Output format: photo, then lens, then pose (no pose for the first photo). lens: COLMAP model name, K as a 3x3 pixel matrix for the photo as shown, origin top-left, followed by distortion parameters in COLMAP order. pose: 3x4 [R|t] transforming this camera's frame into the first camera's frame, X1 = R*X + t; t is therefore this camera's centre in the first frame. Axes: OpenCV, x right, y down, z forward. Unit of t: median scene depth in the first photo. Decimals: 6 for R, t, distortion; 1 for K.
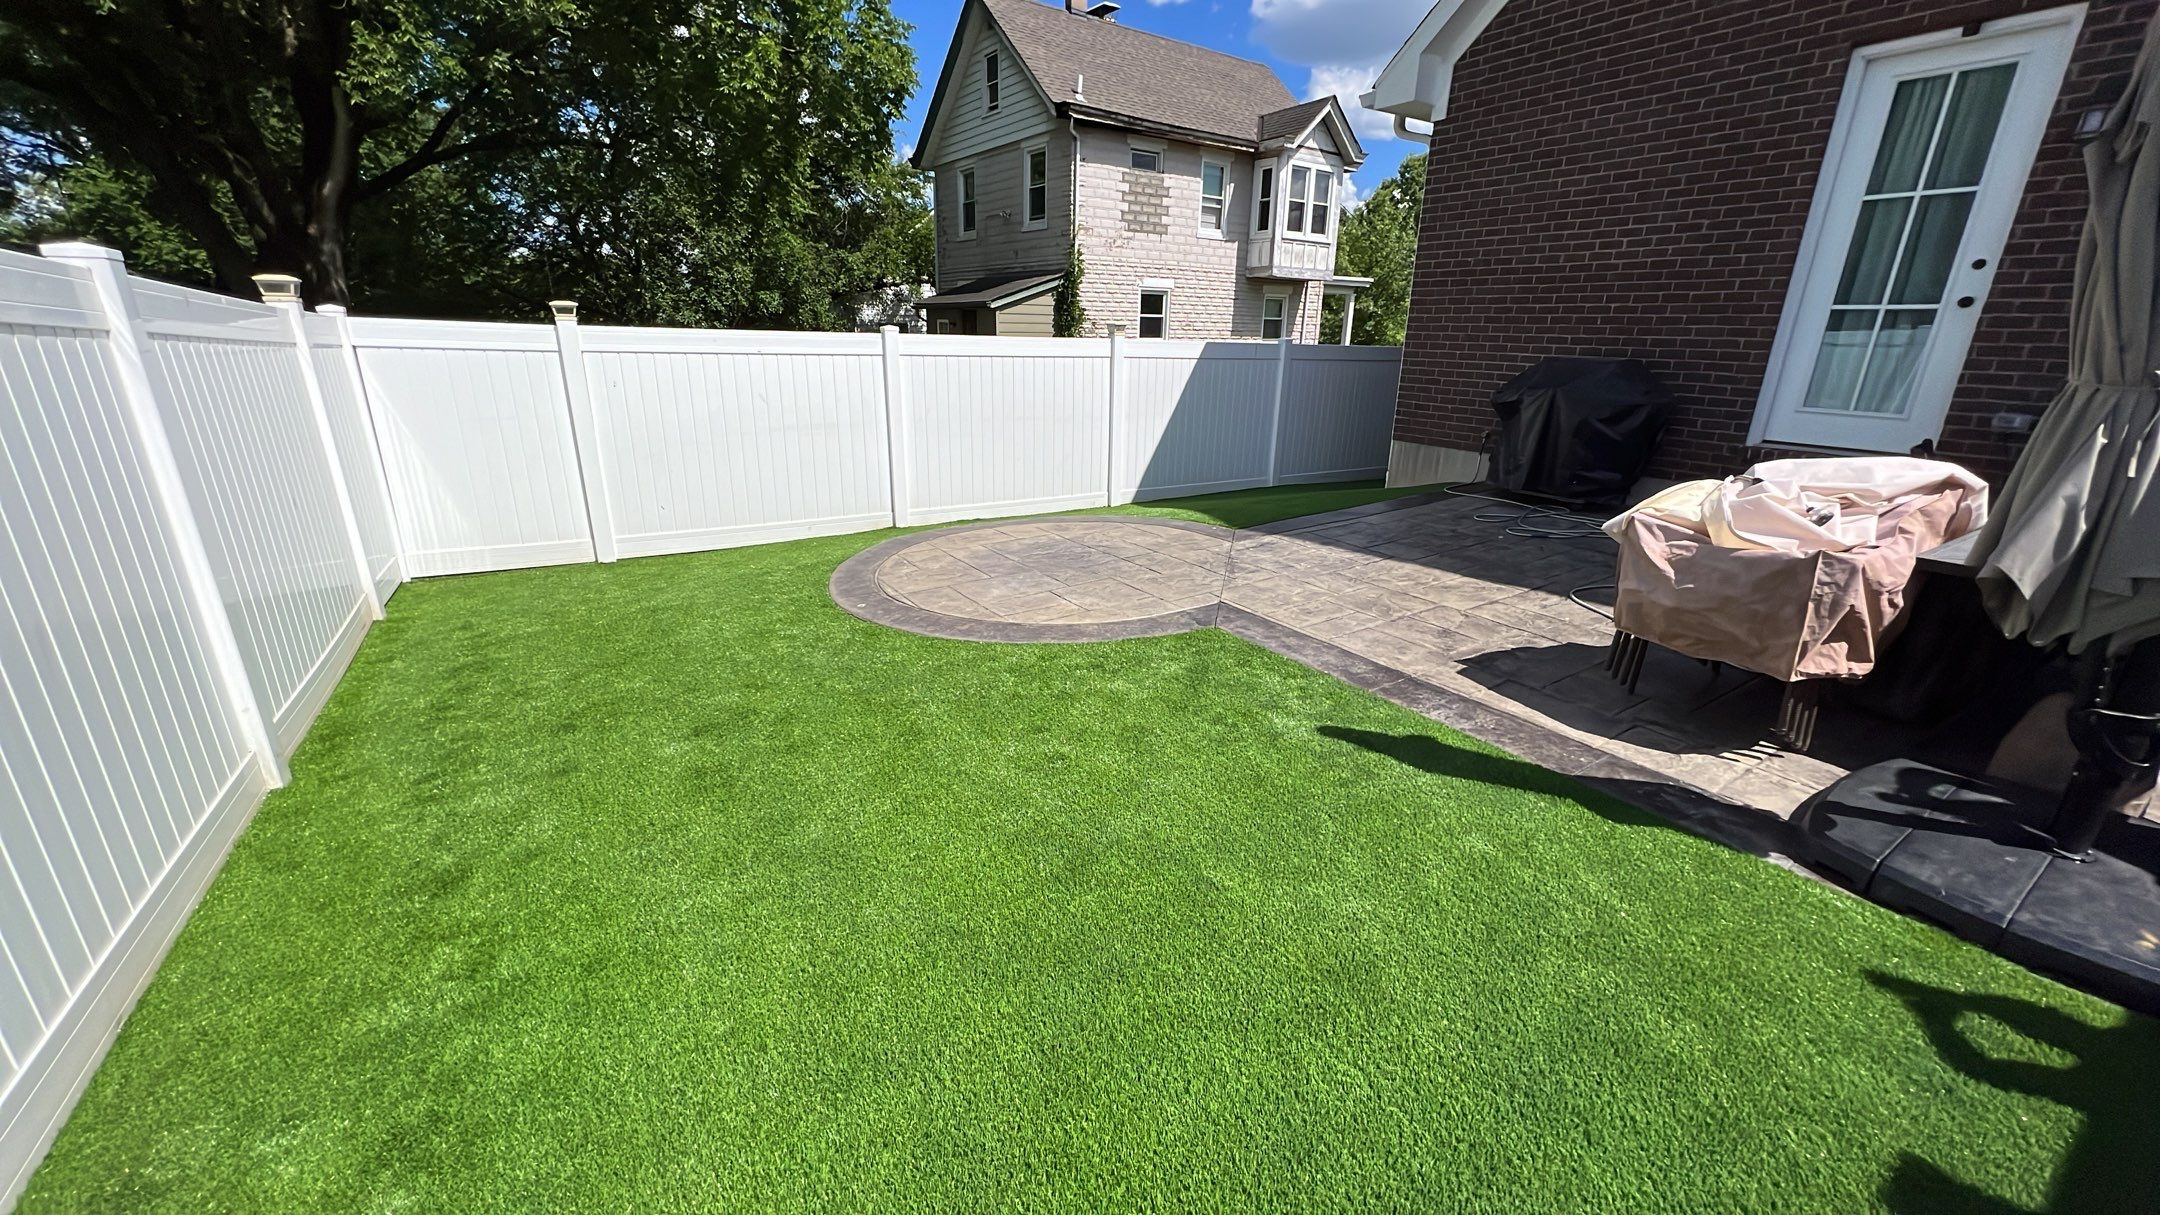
lens RADIAL K [[828.8, 0, 1080.0], [0, 828.8, 607.5], [0, 0, 1]] dist [0.001478, 0.000493]
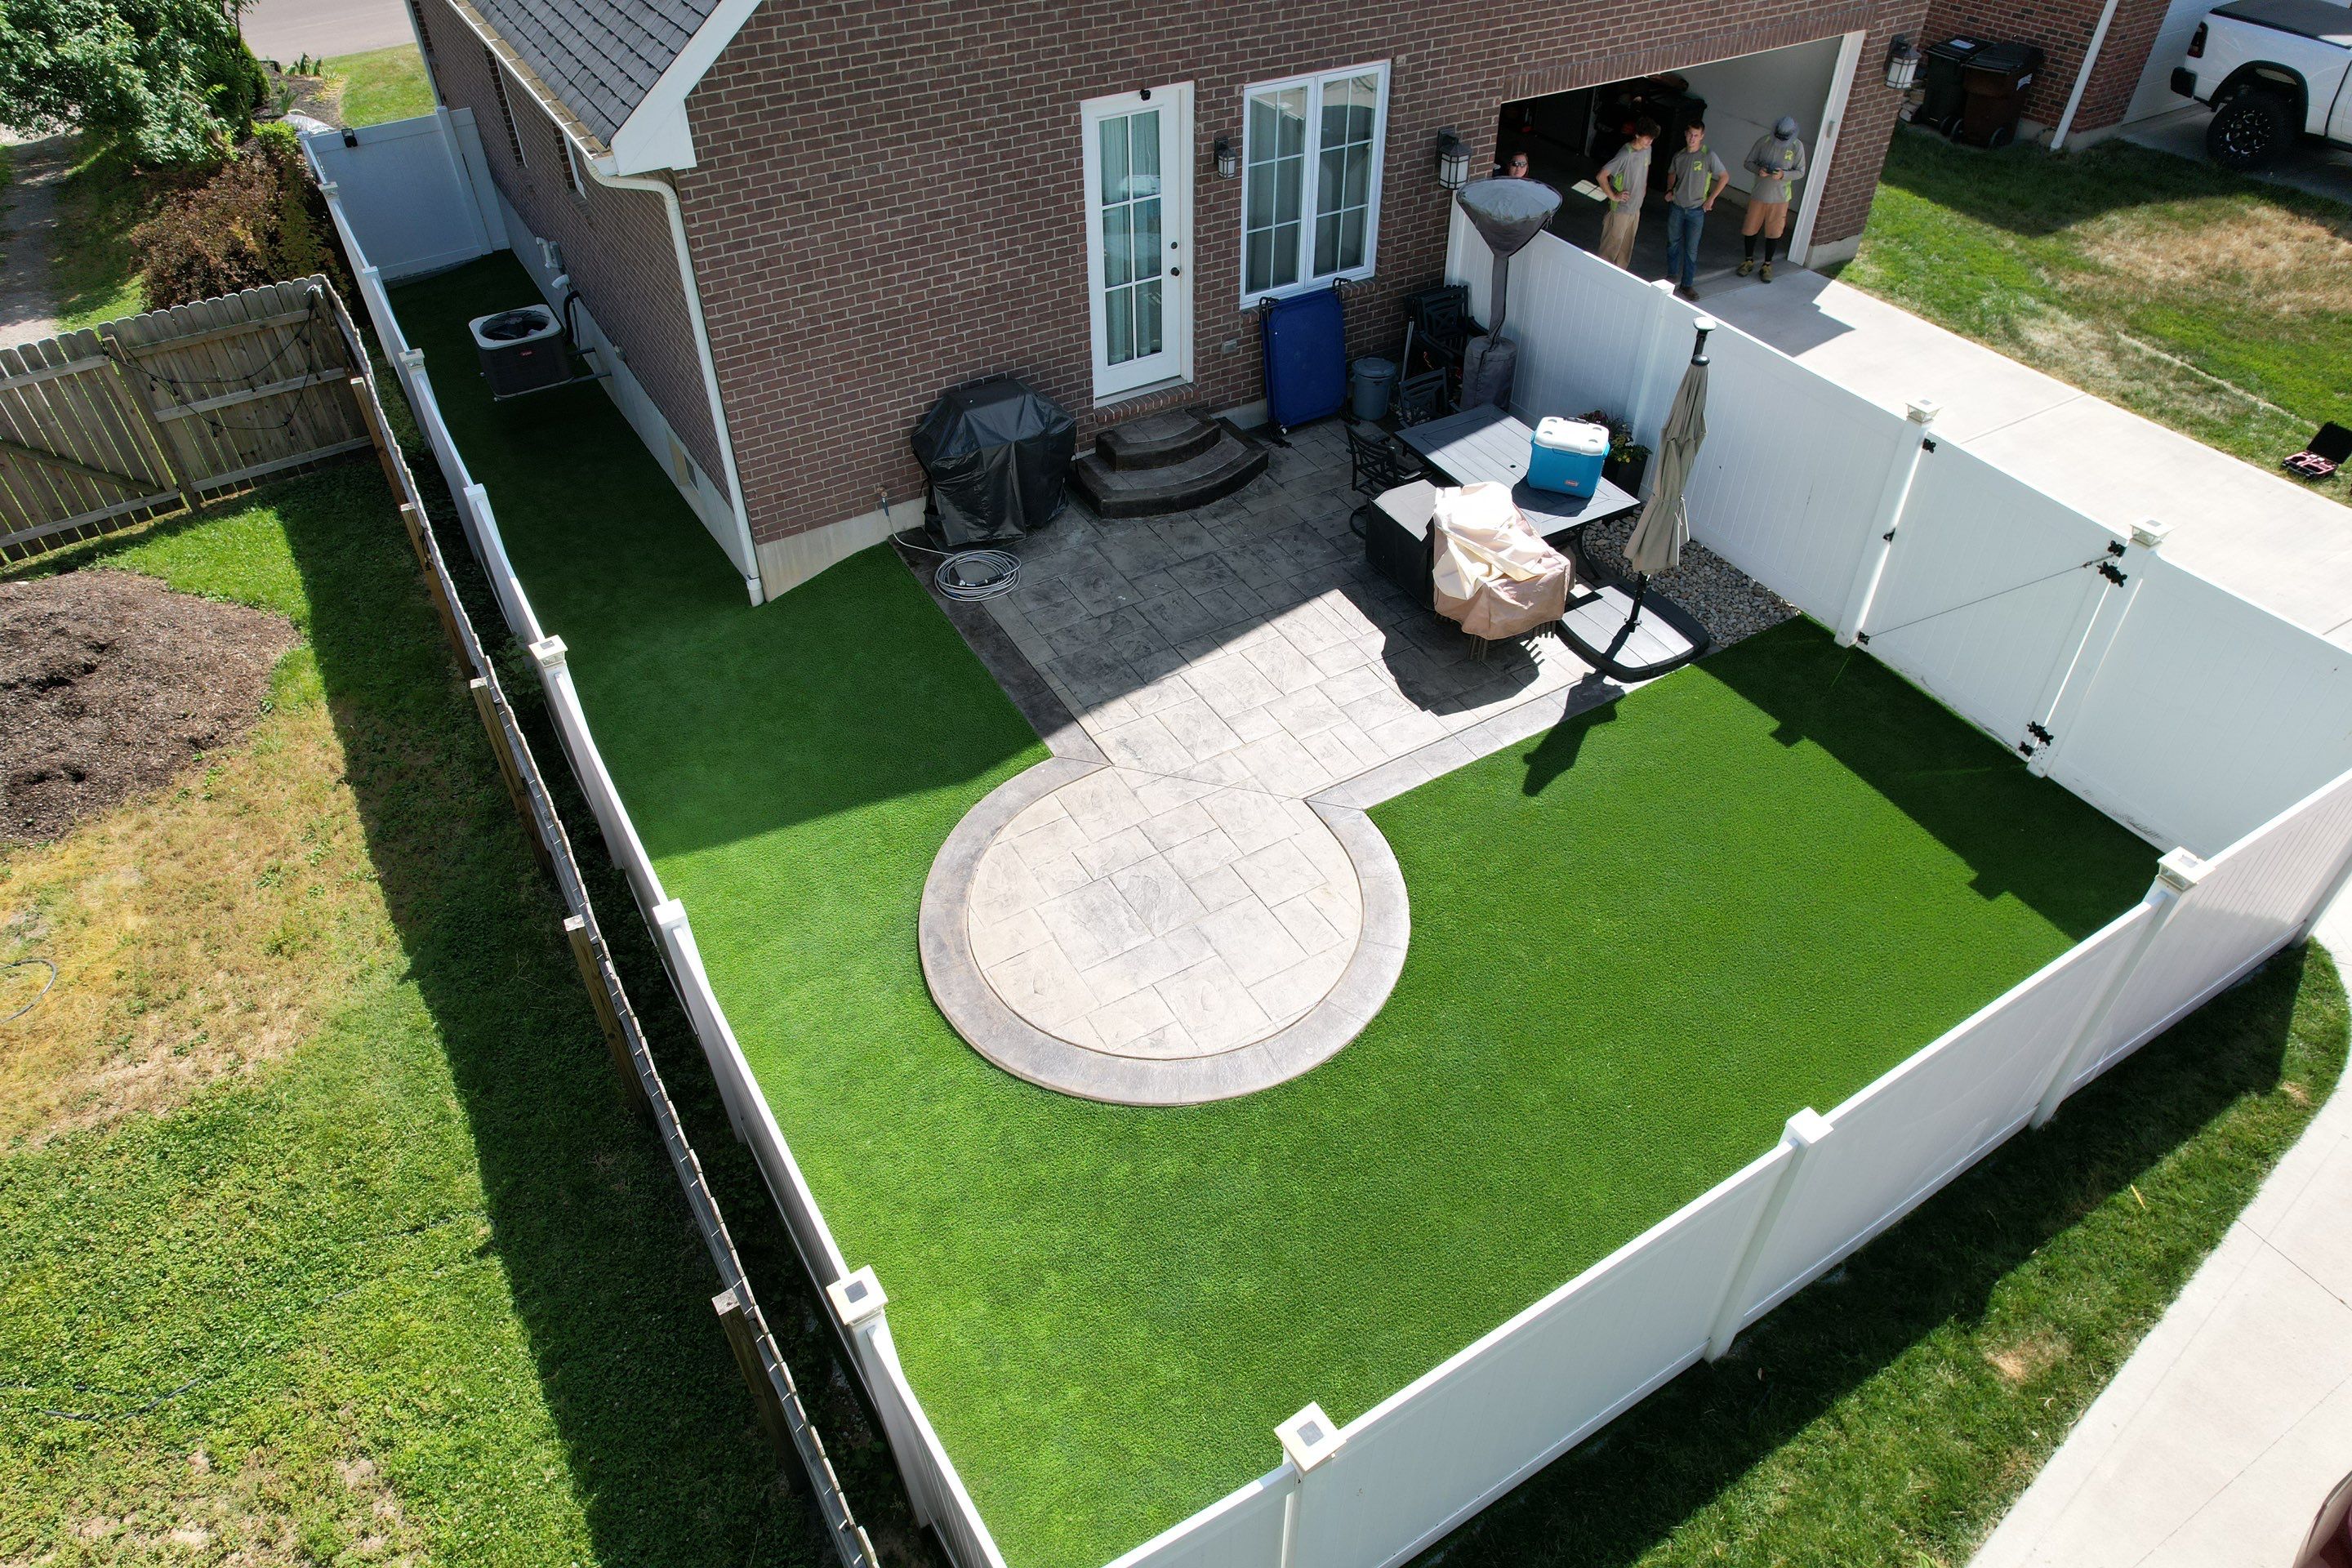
lens RADIAL K [[1514.4, 0, 1176.0], [0, 1514.4, 784.0], [0, 0, 1]] dist [-0.061689, 0.020666]
pose [[0.030734, -0.664630, 0.746540, -1.174939], [0.329633, 0.711847, 0.620174, -1.168599], [-0.943609, 0.227024, 0.240962, 0.551325]]
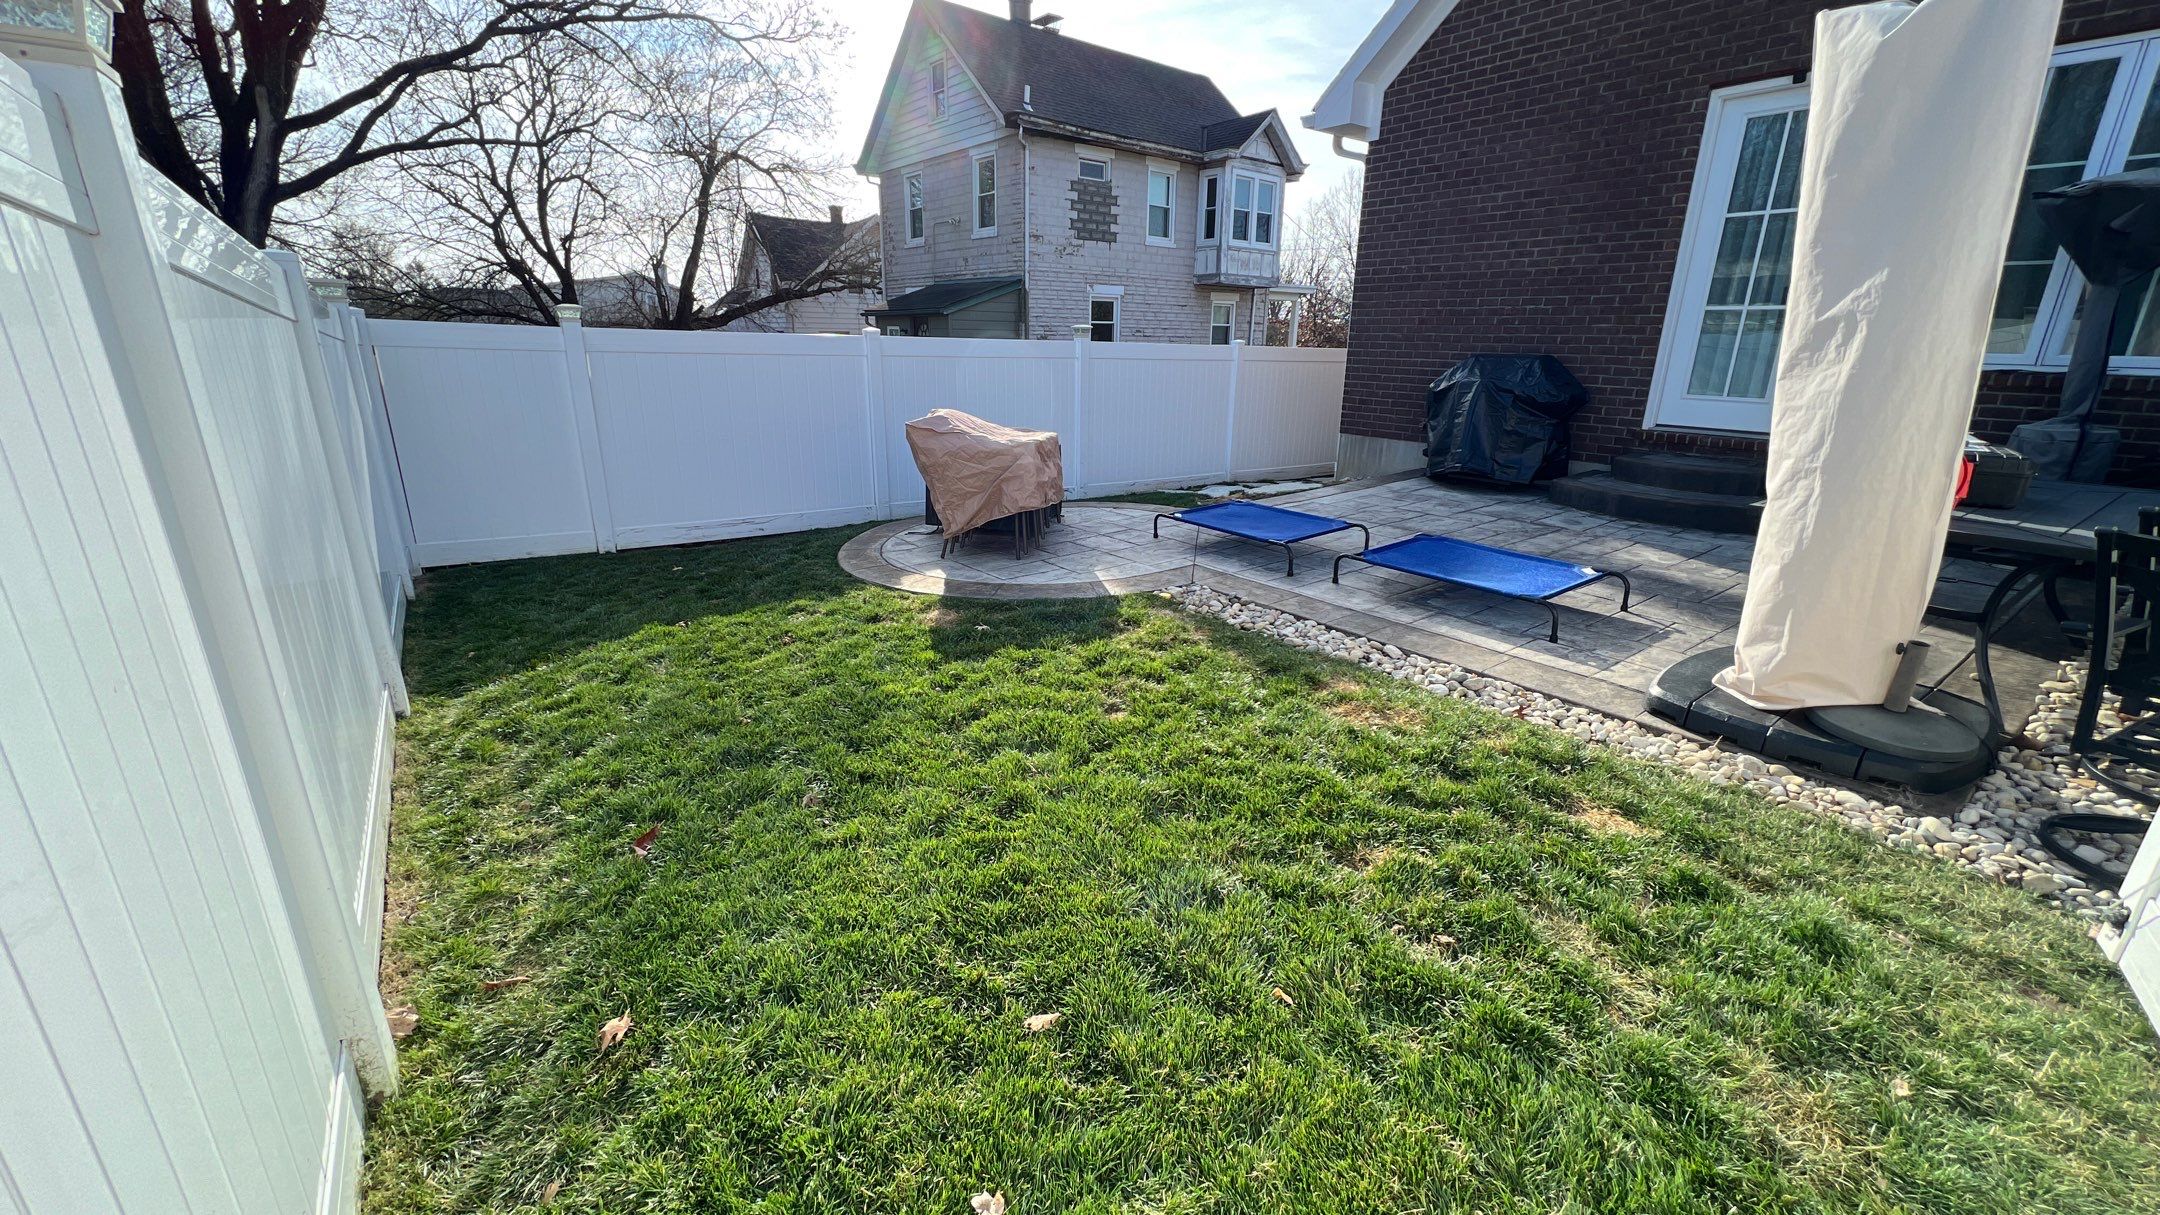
lens RADIAL K [[862.2, 0, 1080.0], [0, 862.2, 607.5], [0, 0, 1]] dist [0.001025, -0.000014]
pose [[0.997912, -0.019859, 0.061461, -0.048835], [0.021203, 0.999548, -0.021304, 0.062430], [-0.061010, 0.022563, 0.997882, -0.138363]]
